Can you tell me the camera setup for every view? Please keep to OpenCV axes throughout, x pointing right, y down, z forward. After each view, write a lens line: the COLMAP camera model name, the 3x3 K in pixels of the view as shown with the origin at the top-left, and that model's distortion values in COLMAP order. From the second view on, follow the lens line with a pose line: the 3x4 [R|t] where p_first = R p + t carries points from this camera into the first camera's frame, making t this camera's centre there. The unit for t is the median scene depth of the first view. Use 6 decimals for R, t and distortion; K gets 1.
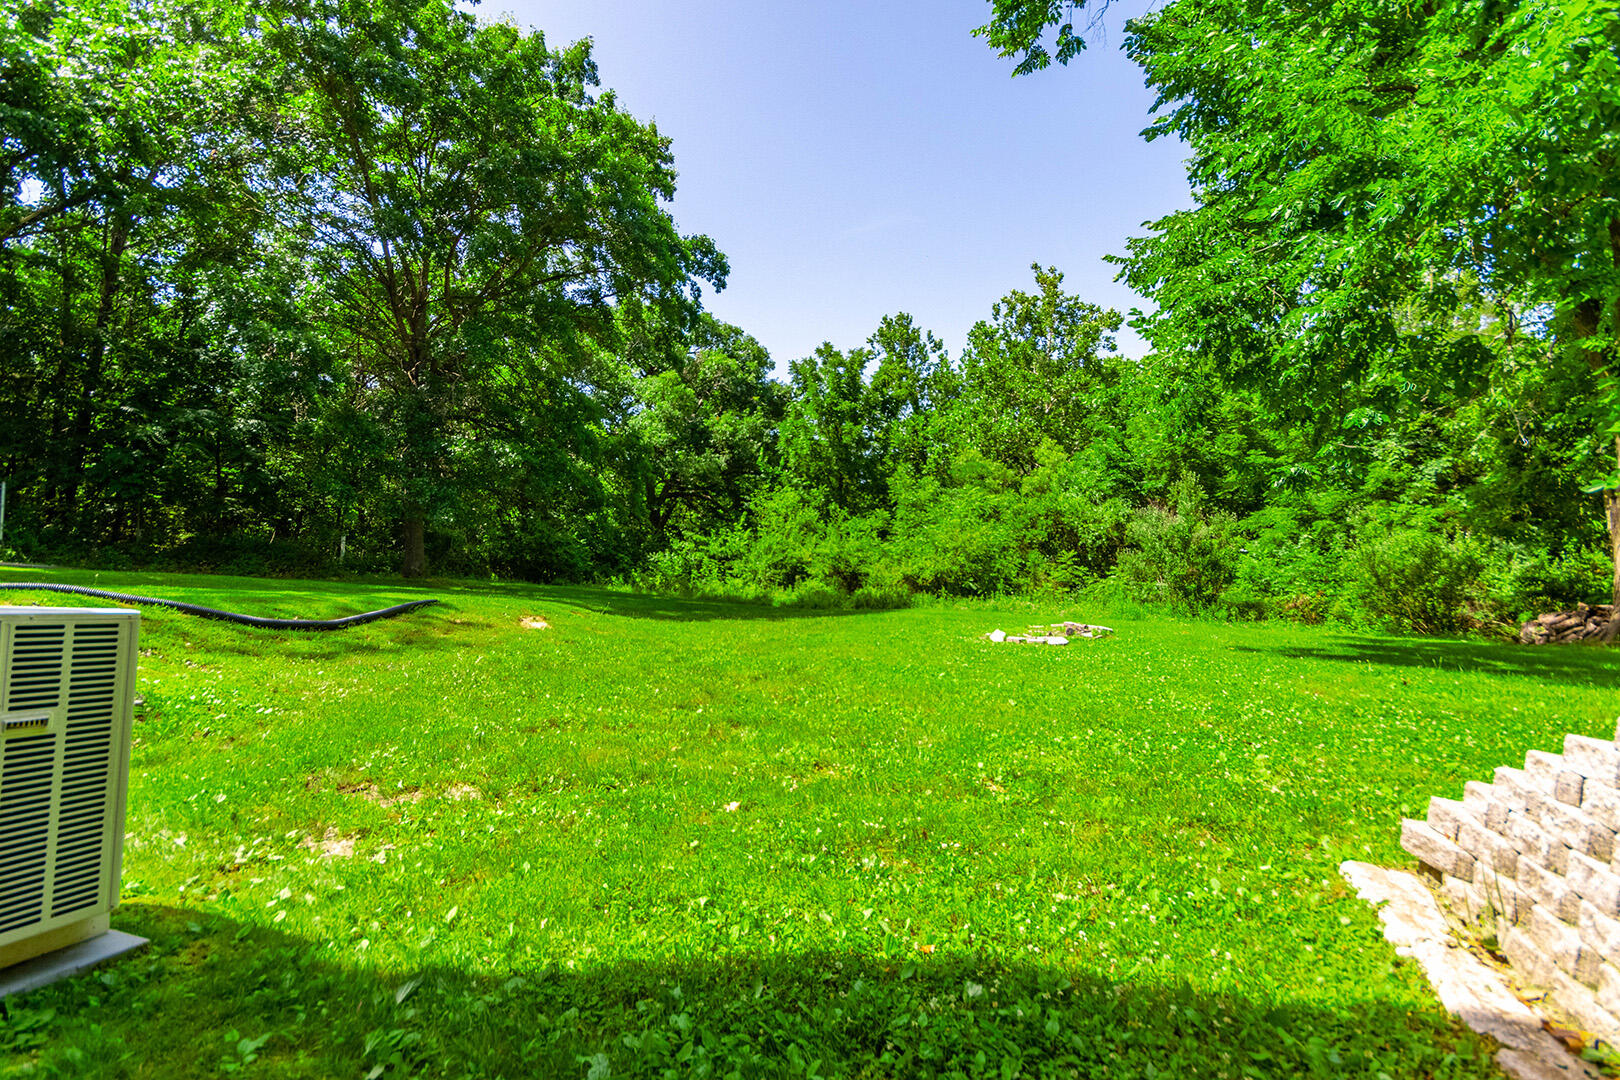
lens RADIAL K [[744.8, 0, 809.4], [0, 744.8, 546.6], [0, 0, 1]] dist [0.000842, -0.000098]
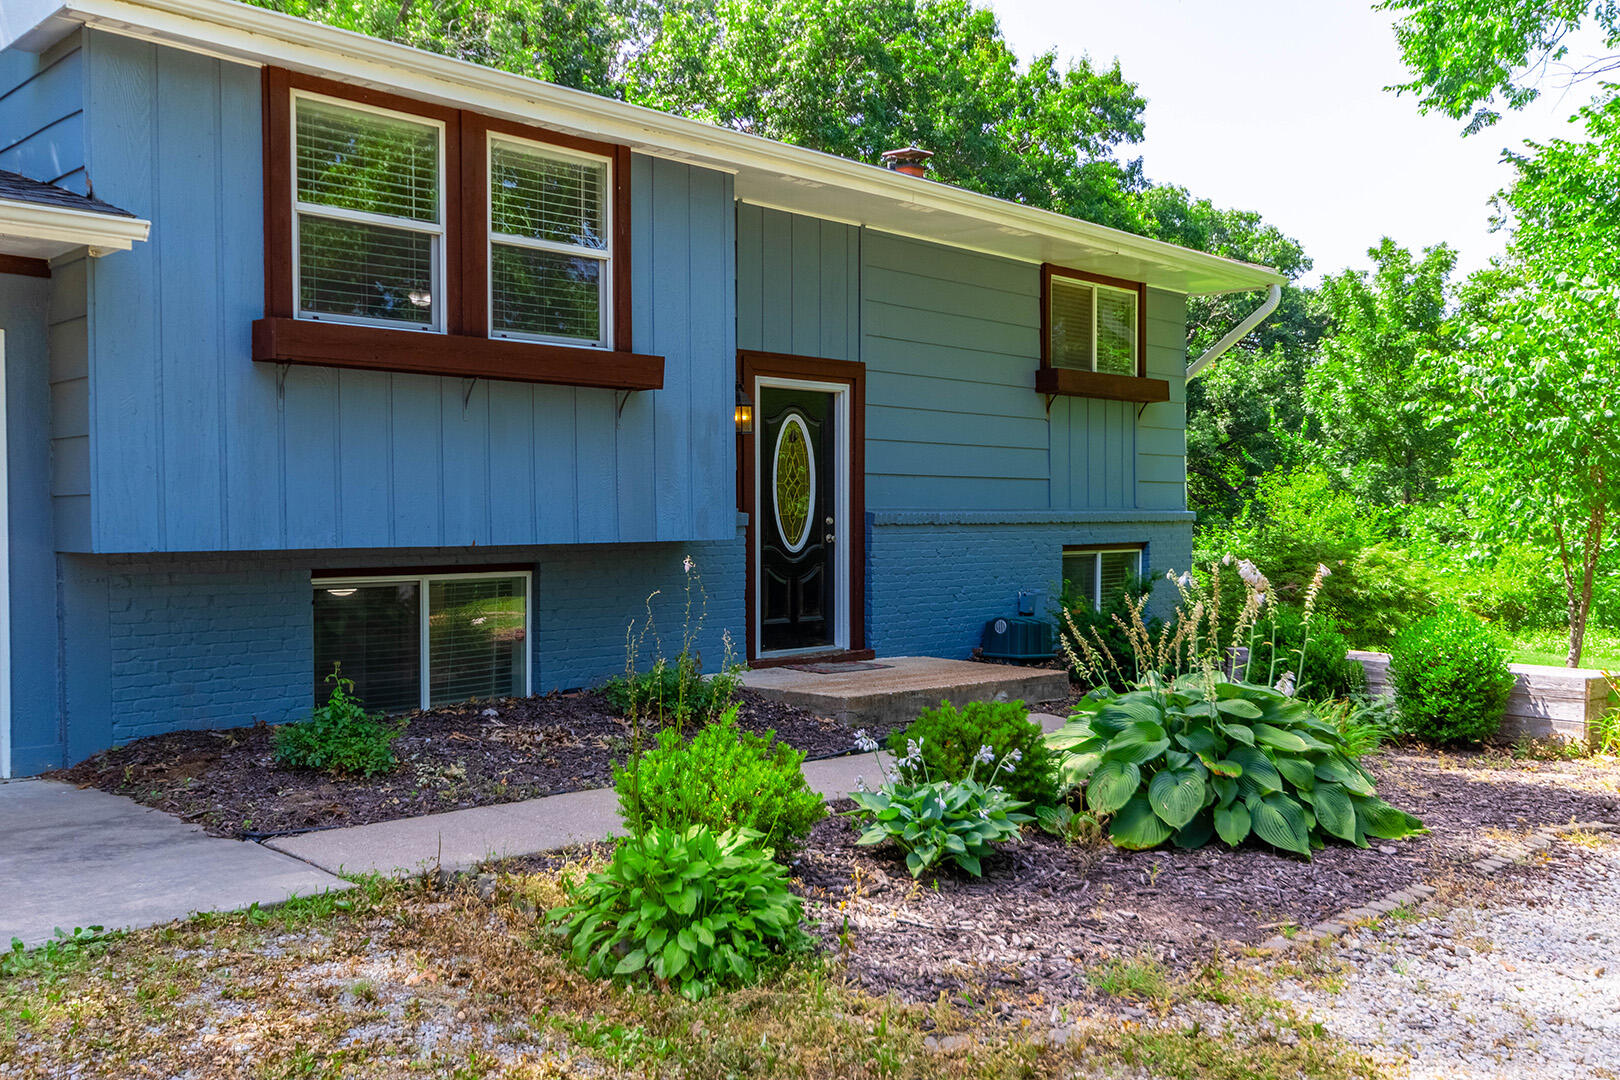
lens RADIAL K [[1477.2, 0, 808.9], [0, 1477.2, 549.0], [0, 0, 1]] dist [0.002668, 0.002499]
pose [[0.910496, 0.005611, -0.413479, 0.118853], [0.009837, 0.999331, 0.035222, -0.056304], [0.413400, -0.036137, 0.909832, -0.495877]]
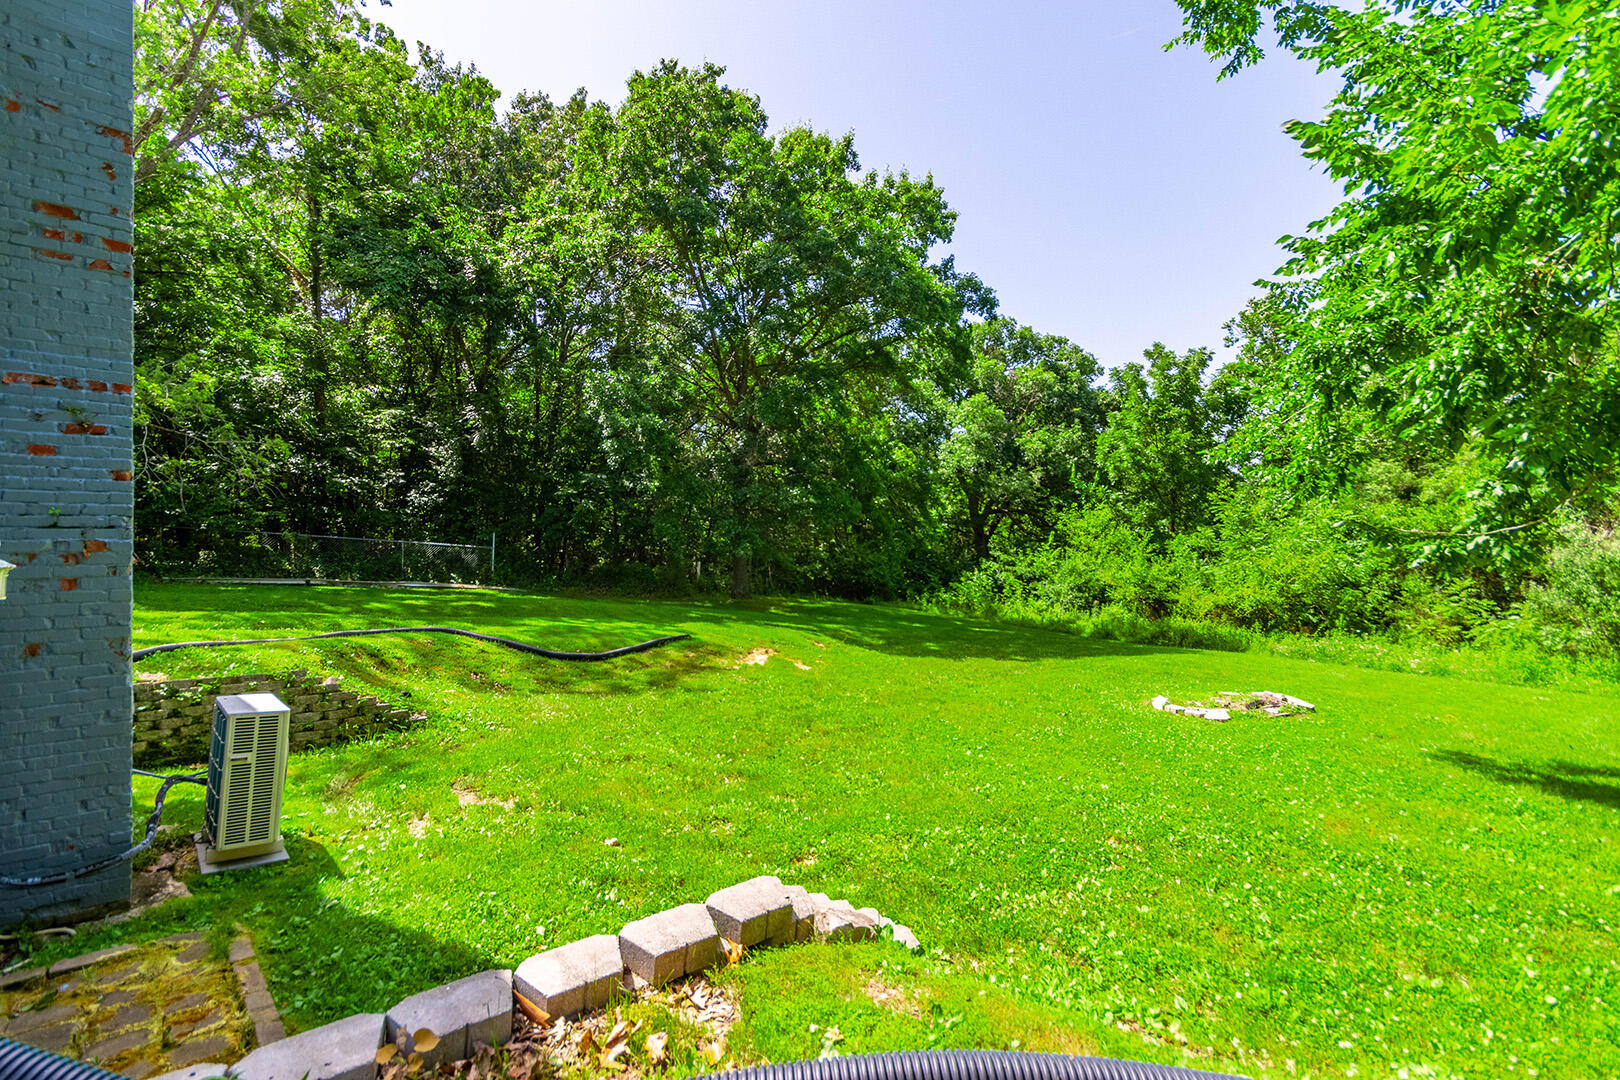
lens RADIAL K [[744.8, 0, 809.3], [0, 744.8, 546.8], [0, 0, 1]] dist [0.000842, -0.000098]
pose [[0.875468, -0.007602, -0.483216, 0.106755], [0.007397, 0.999970, -0.002331, -0.026362], [0.483219, -0.001534, 0.875498, -0.013528]]
